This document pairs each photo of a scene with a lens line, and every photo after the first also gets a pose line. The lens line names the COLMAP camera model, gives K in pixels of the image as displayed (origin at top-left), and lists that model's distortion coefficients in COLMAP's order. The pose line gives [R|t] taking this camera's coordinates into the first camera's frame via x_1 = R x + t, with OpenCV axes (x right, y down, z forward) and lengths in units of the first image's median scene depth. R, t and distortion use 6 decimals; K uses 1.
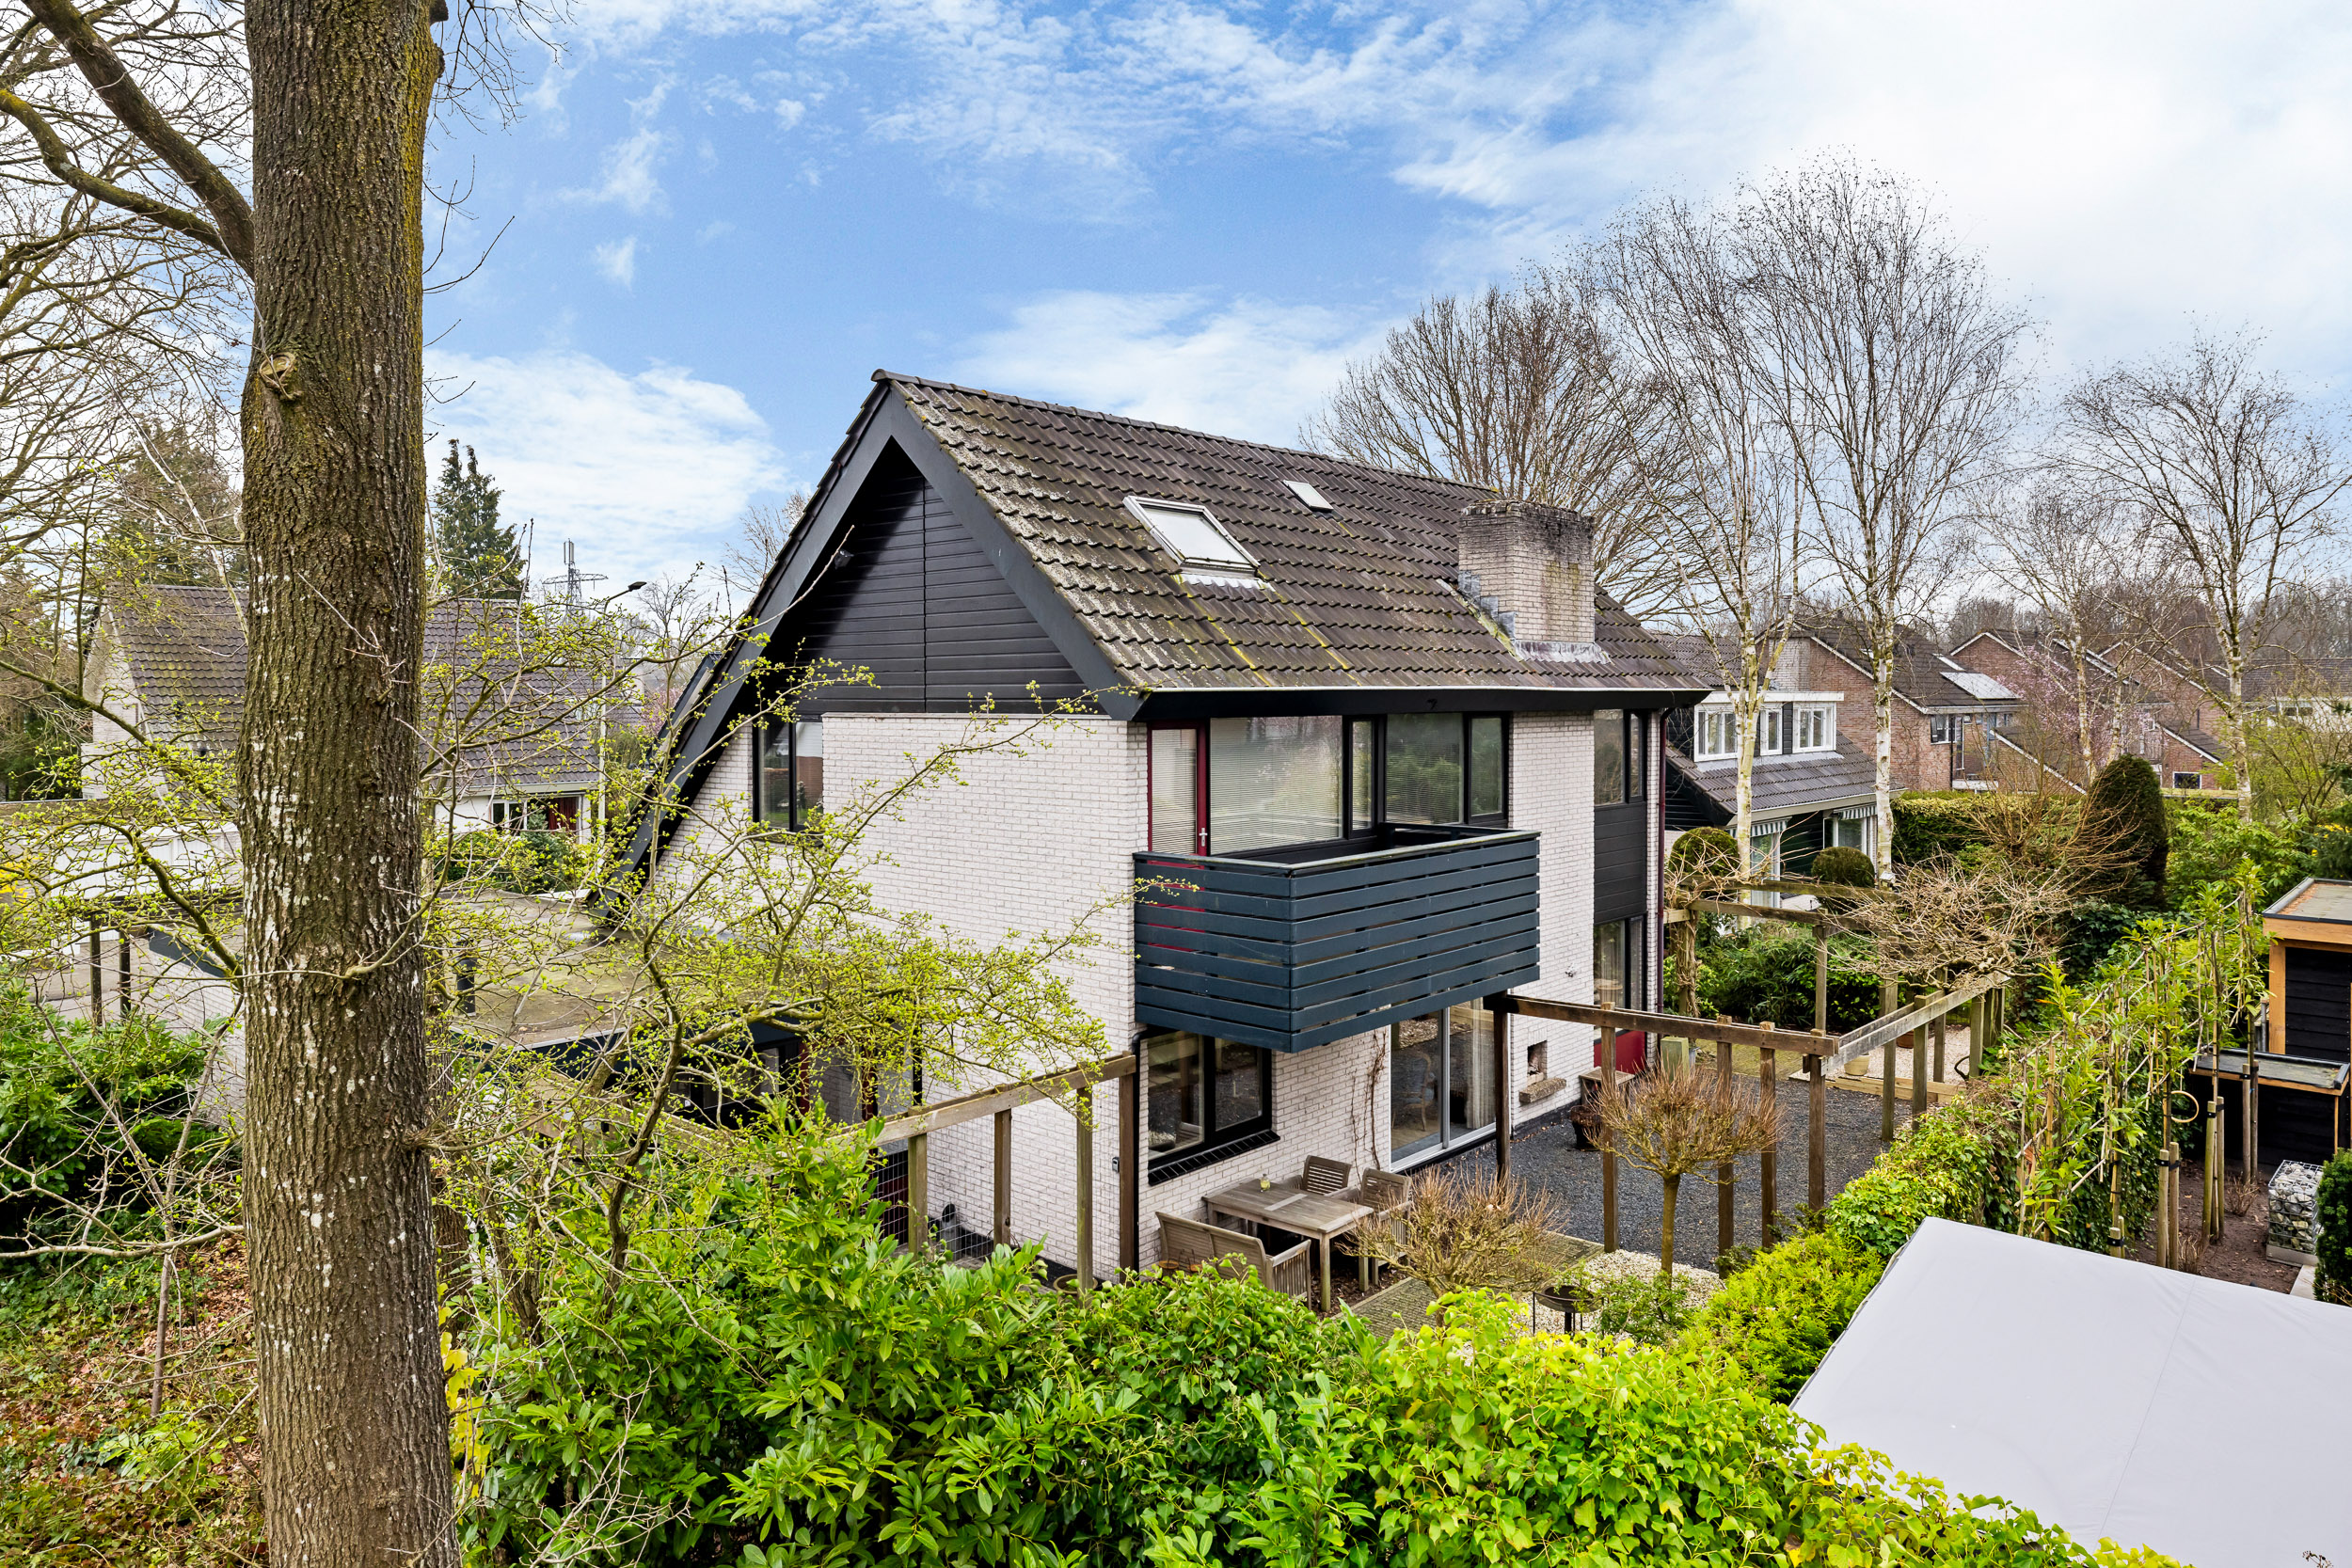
lens RADIAL K [[1517.8, 0, 1170.2], [0, 1517.8, 740.0], [0, 0, 1]] dist [0.002281, -0.000628]
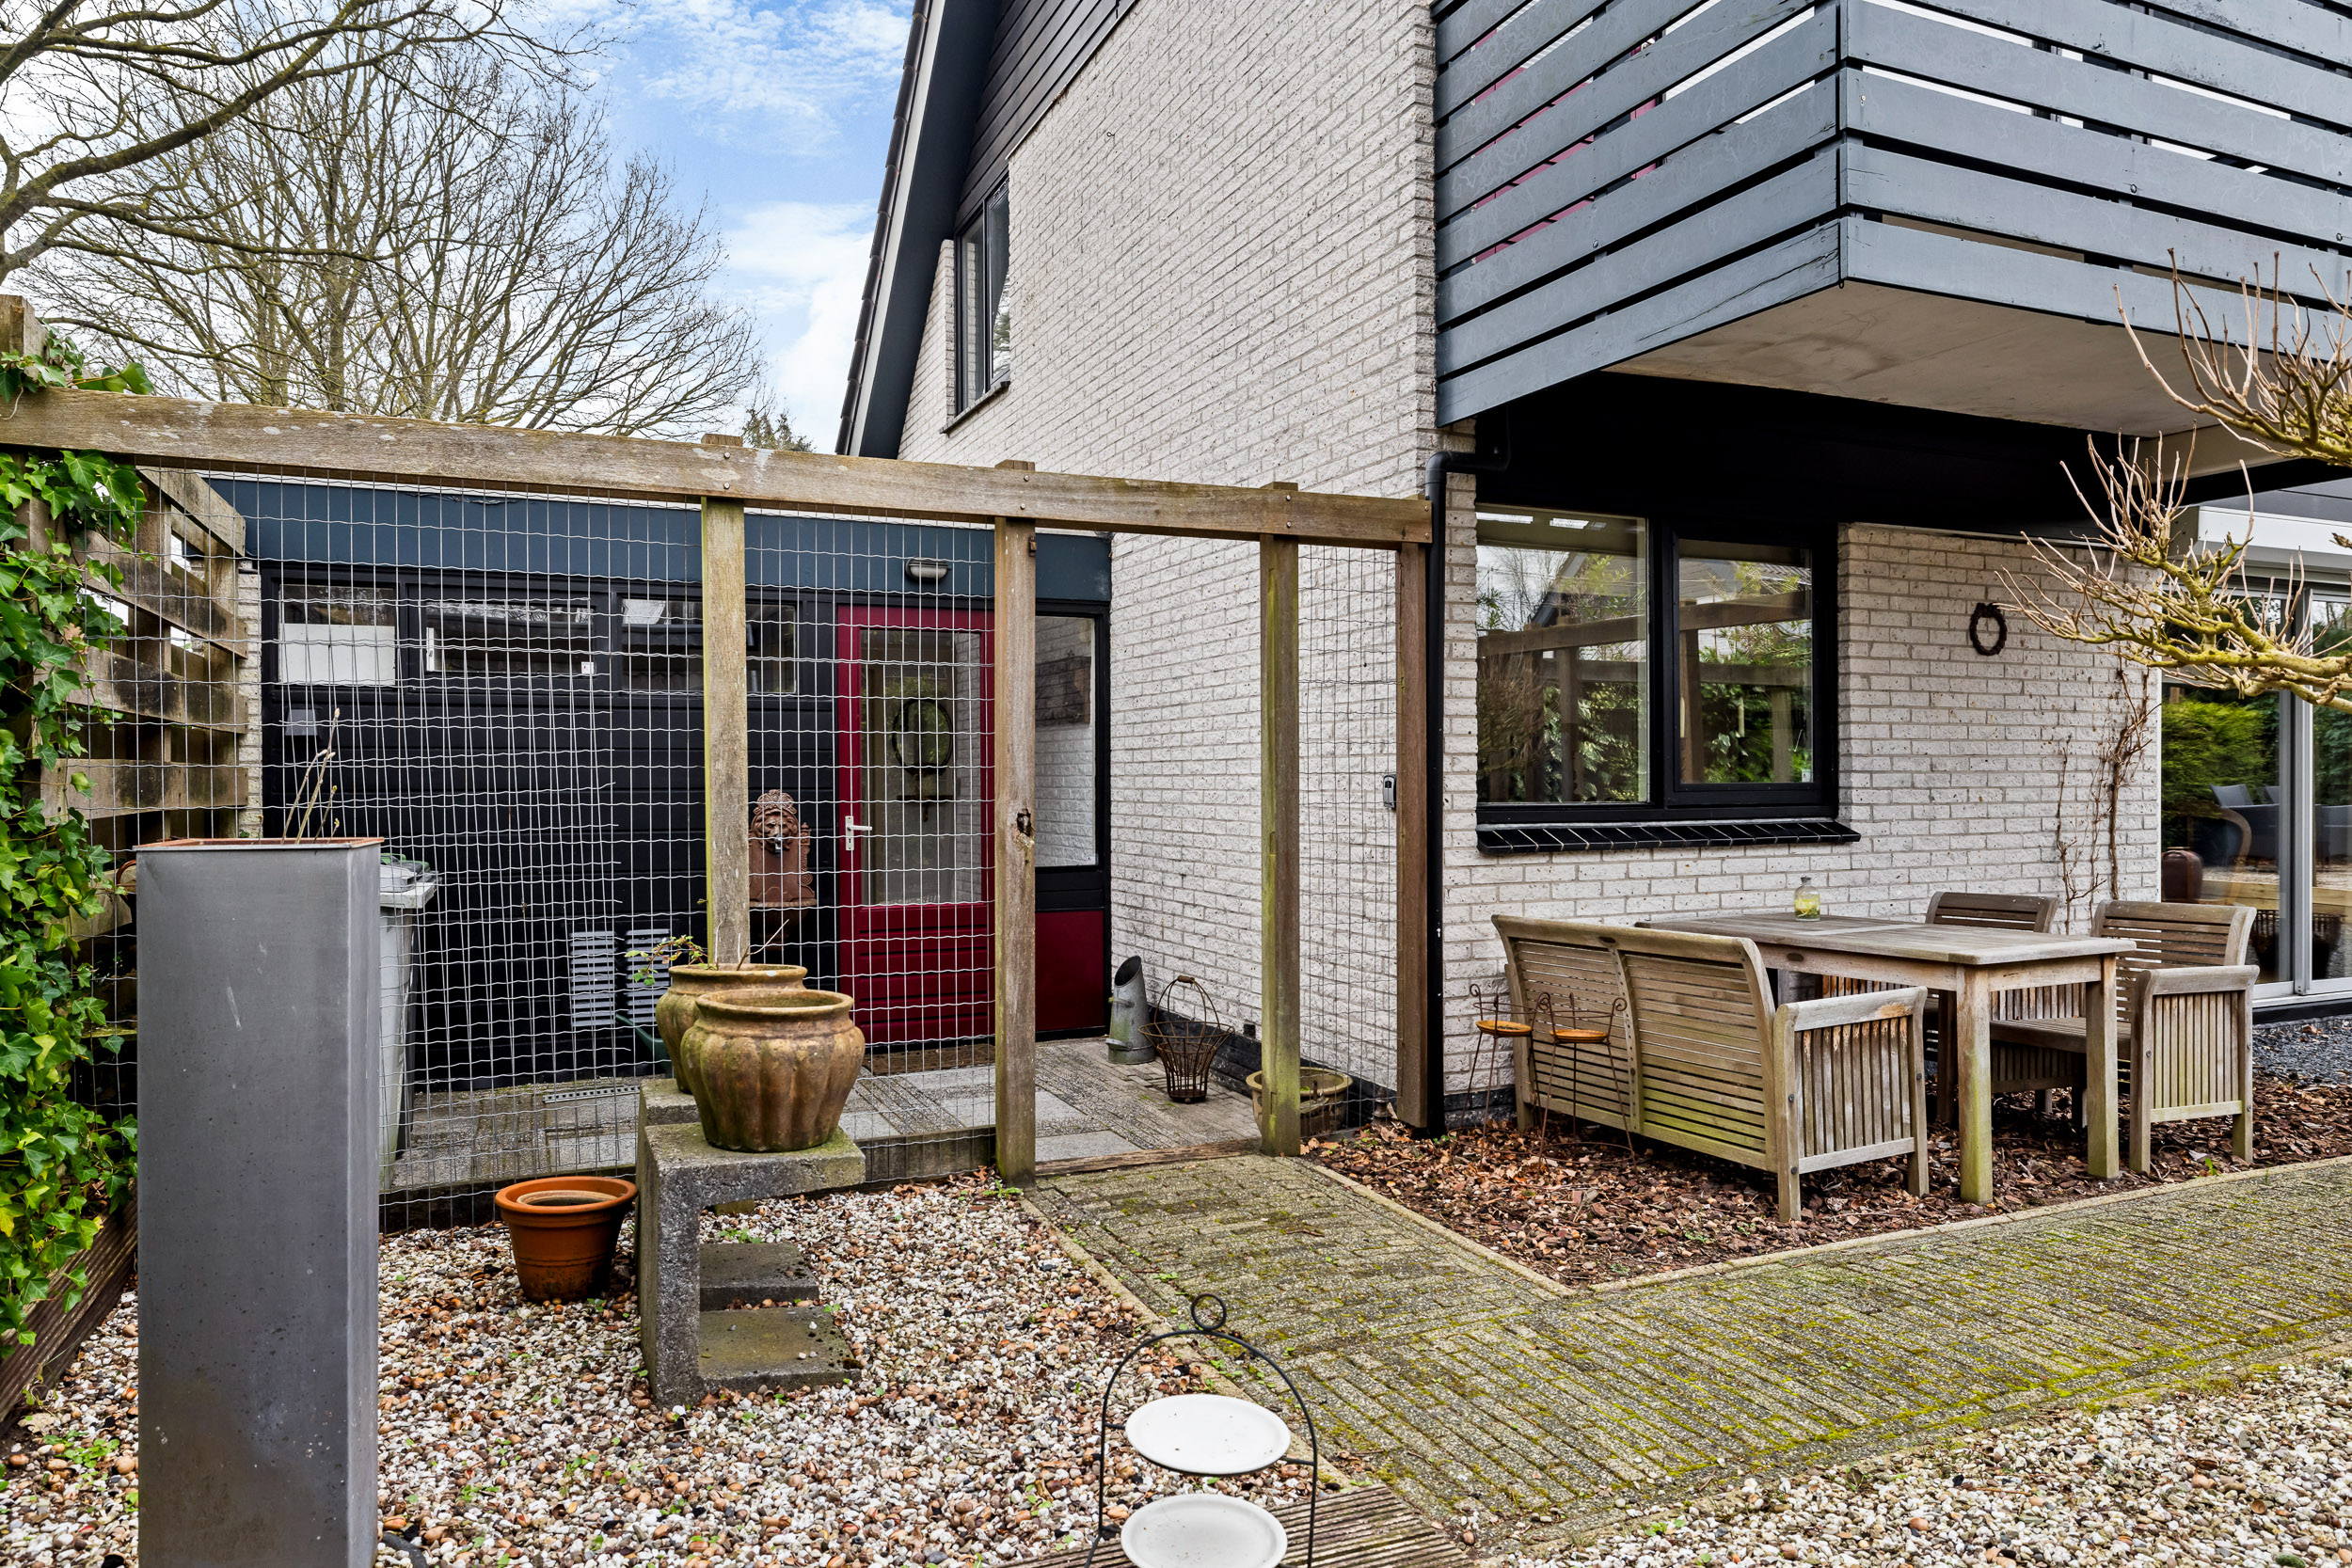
lens RADIAL K [[1505.4, 0, 1176.0], [0, 1505.4, 784.0], [0, 0, 1]] dist [0.000958, 0.000082]
pose [[0.918468, -0.003967, -0.395474, 0.069527], [-0.001936, 0.999893, -0.014526, 0.280597], [0.395490, 0.014107, 0.918362, 0.603115]]
